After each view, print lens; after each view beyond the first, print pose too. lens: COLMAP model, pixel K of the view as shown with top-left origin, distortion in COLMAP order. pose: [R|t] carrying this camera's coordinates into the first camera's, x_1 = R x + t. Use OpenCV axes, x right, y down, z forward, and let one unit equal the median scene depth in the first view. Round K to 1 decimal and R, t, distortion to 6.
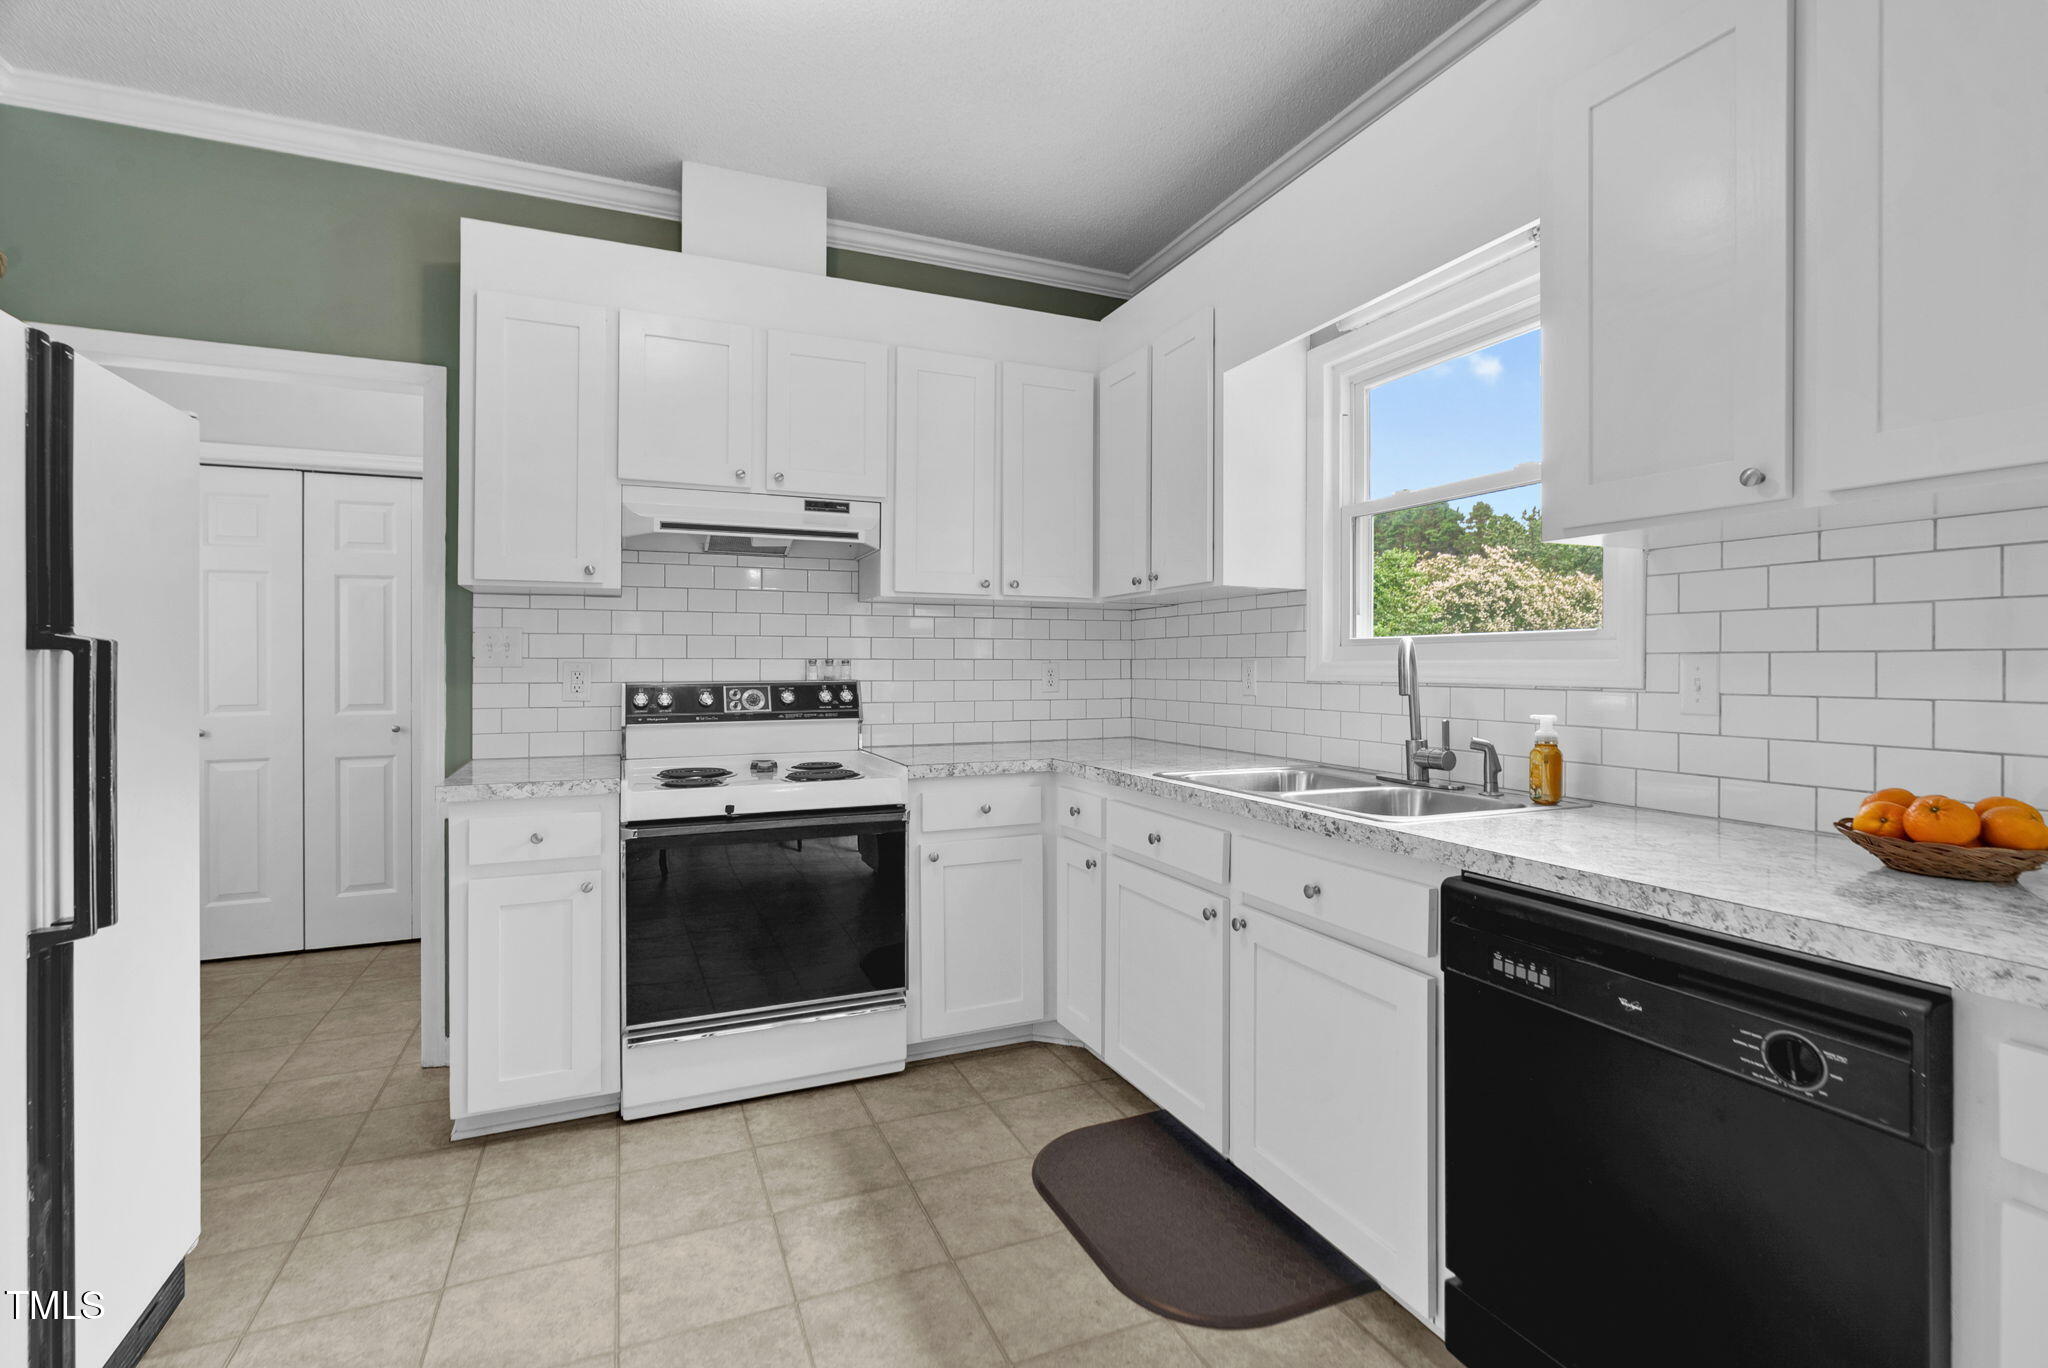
lens RADIAL K [[943.0, 0, 1025.5], [0, 943.0, 663.2], [0, 0, 1]] dist [-0.002227, 0.000284]
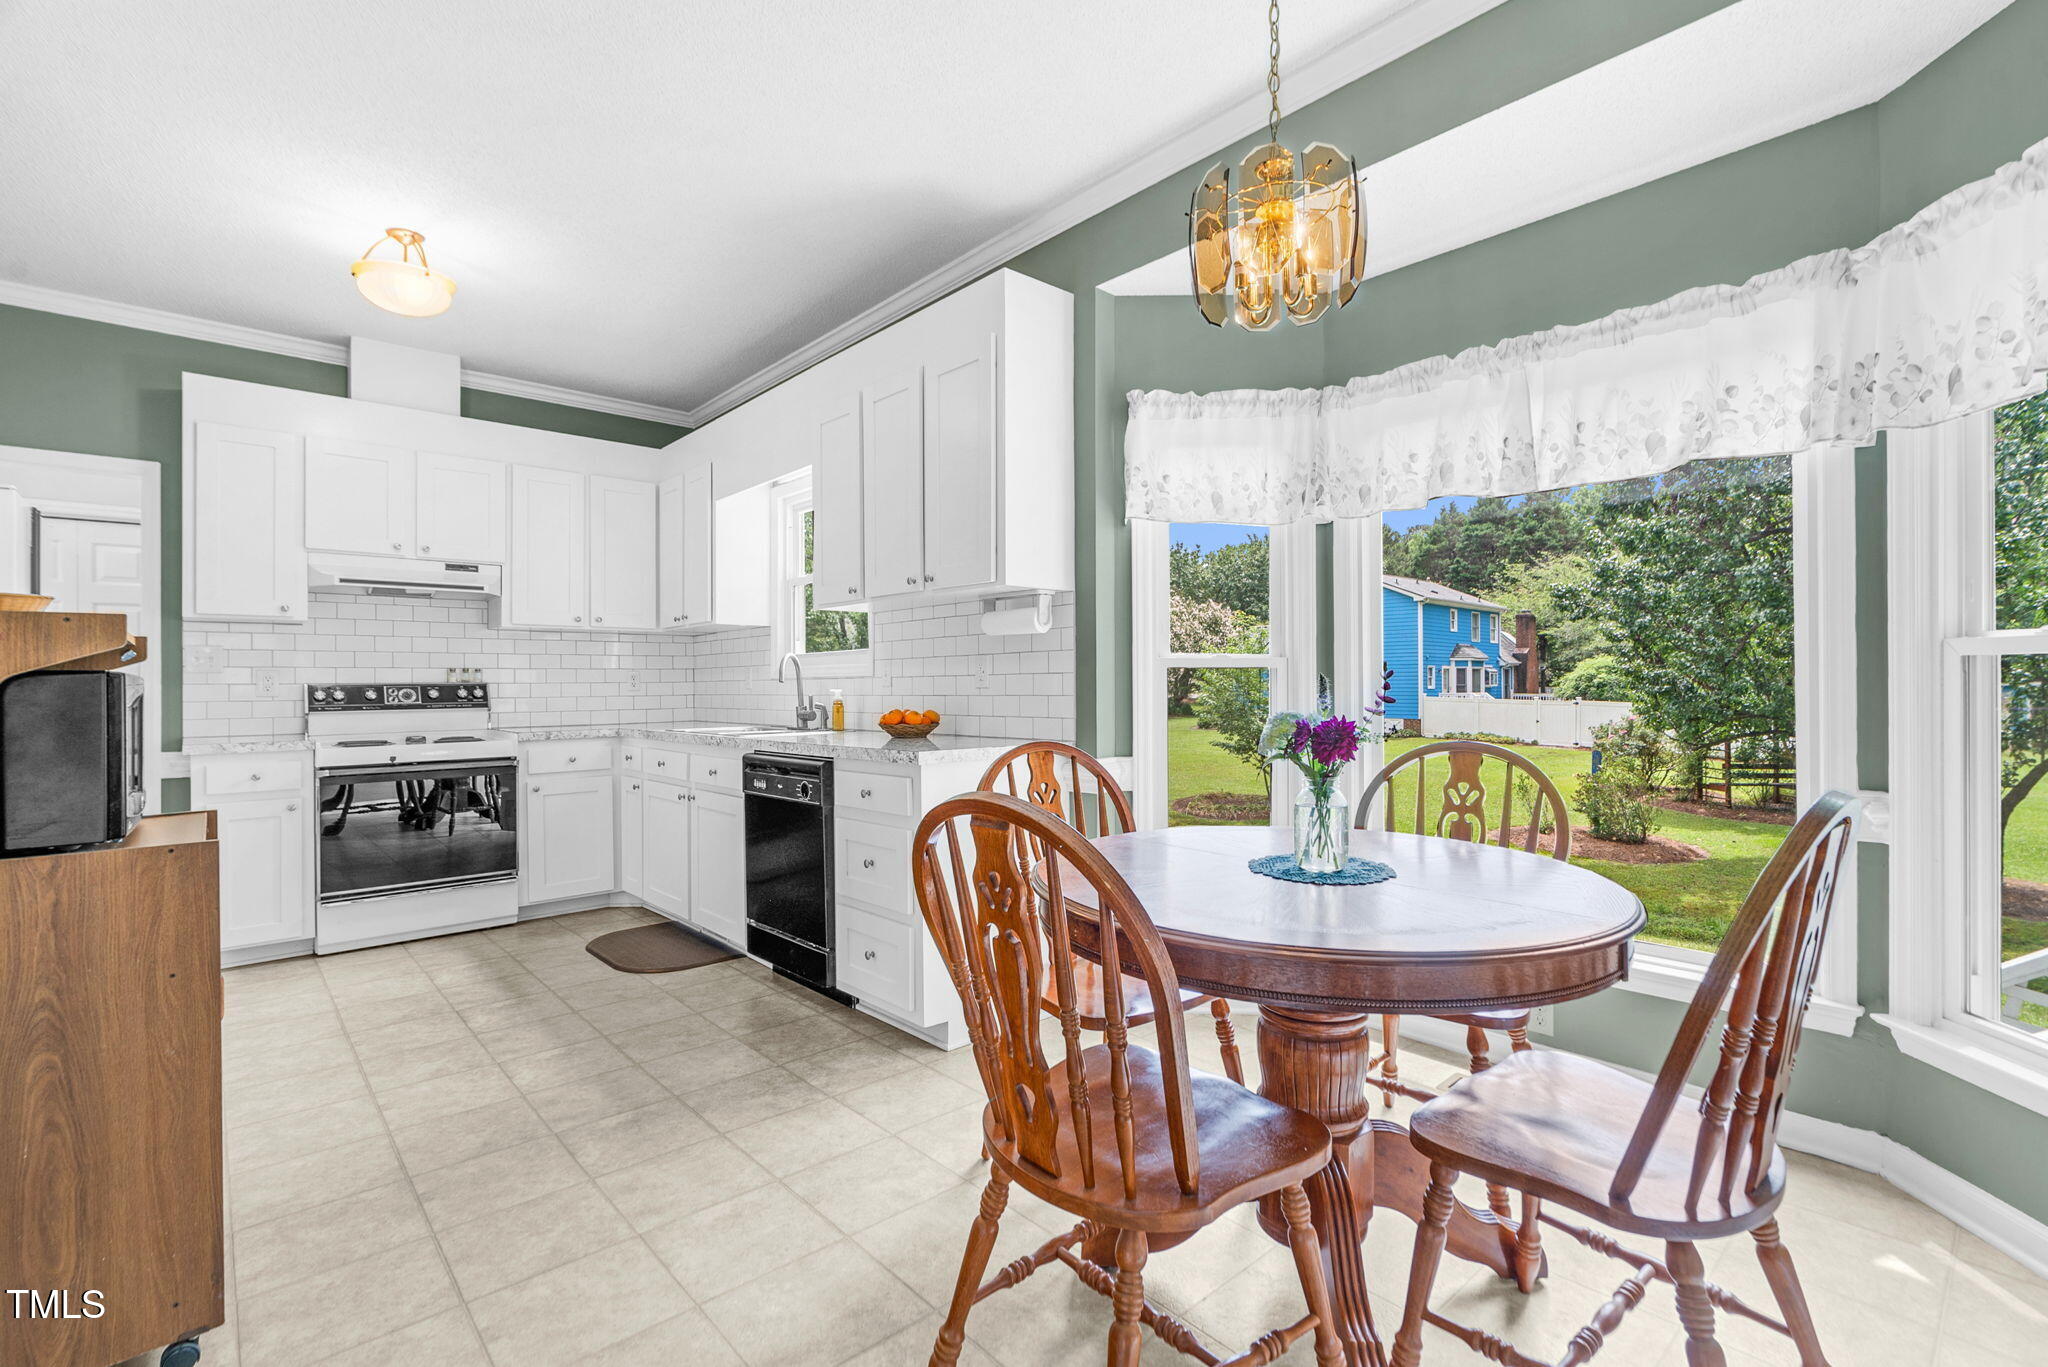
lens RADIAL K [[979.3, 0, 1024.0], [0, 979.3, 683.5], [0, 0, 1]] dist [0.004570, 0.000675]
pose [[0.957877, -0.006265, 0.287110, 0.204229], [0.006432, 0.999979, 0.000361, 0.026840], [-0.287106, 0.001501, 0.957898, -0.782458]]
